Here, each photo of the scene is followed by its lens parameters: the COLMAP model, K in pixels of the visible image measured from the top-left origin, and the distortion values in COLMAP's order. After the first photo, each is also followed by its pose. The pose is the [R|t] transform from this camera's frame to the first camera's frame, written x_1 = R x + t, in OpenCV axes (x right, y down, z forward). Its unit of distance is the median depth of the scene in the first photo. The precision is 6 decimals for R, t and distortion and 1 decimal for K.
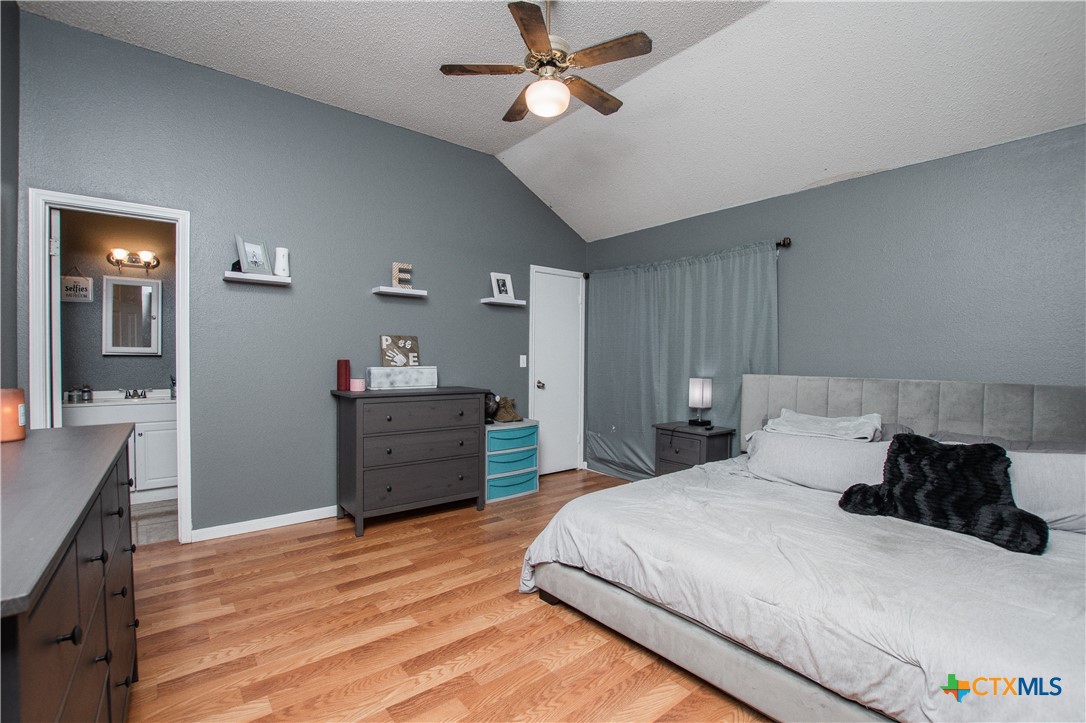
lens RADIAL K [[473.1, 0, 545.6], [0, 473.1, 357.3], [0, 0, 1]] dist [-0.002040, -0.000824]
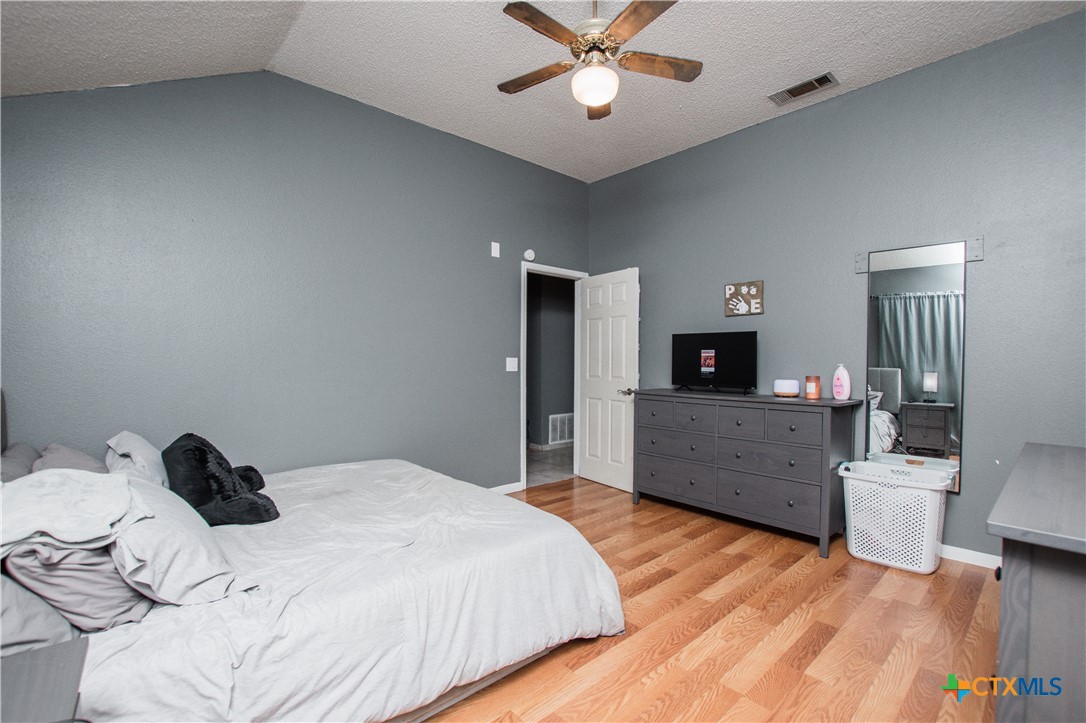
lens RADIAL K [[473.1, 0, 545.6], [0, 473.1, 357.3], [0, 0, 1]] dist [-0.002040, -0.000824]
pose [[-0.998303, -0.012626, -0.056850, 0.152524], [-0.013084, 0.999885, 0.007696, -0.011880], [0.056746, 0.008427, -0.998353, 1.941640]]
